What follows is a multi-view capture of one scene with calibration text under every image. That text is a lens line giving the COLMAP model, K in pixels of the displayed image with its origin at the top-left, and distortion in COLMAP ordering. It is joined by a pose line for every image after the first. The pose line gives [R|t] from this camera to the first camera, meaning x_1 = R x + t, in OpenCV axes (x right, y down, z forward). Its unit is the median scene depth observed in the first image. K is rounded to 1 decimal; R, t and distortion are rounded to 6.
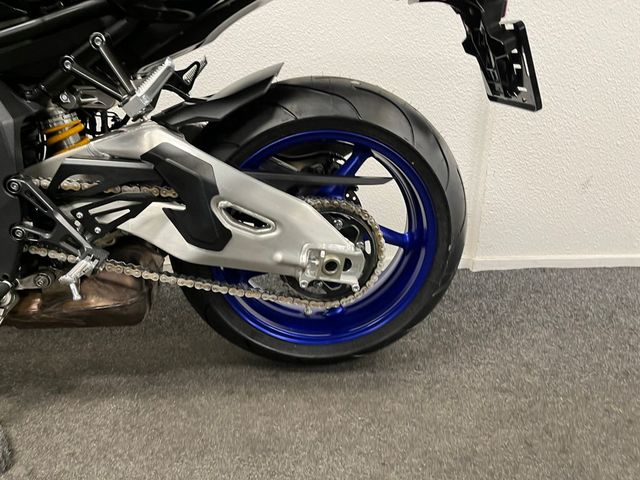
lens RADIAL K [[487.9, 0, 323.0], [0, 487.9, 240.9], [0, 0, 1]] dist [0.049285, -0.057751]
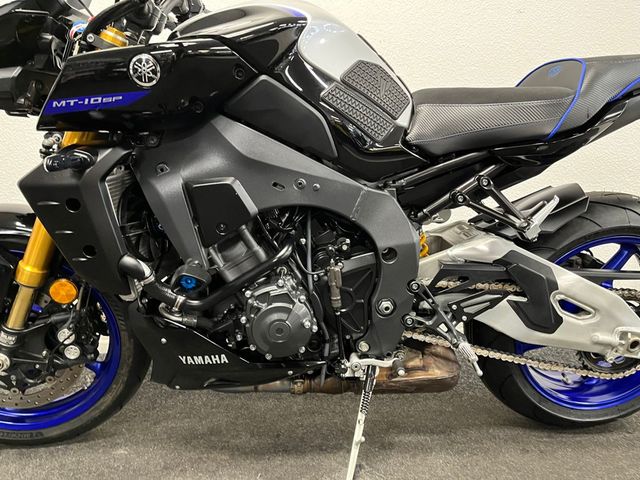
lens RADIAL K [[487.9, 0, 316.1], [0, 487.9, 241.8], [0, 0, 1]] dist [0.049285, -0.057751]
pose [[0.998583, -0.014399, -0.051225, -0.750547], [0.008645, 0.993801, -0.110835, -0.079500], [0.052503, 0.110235, 0.992518, -0.322245]]
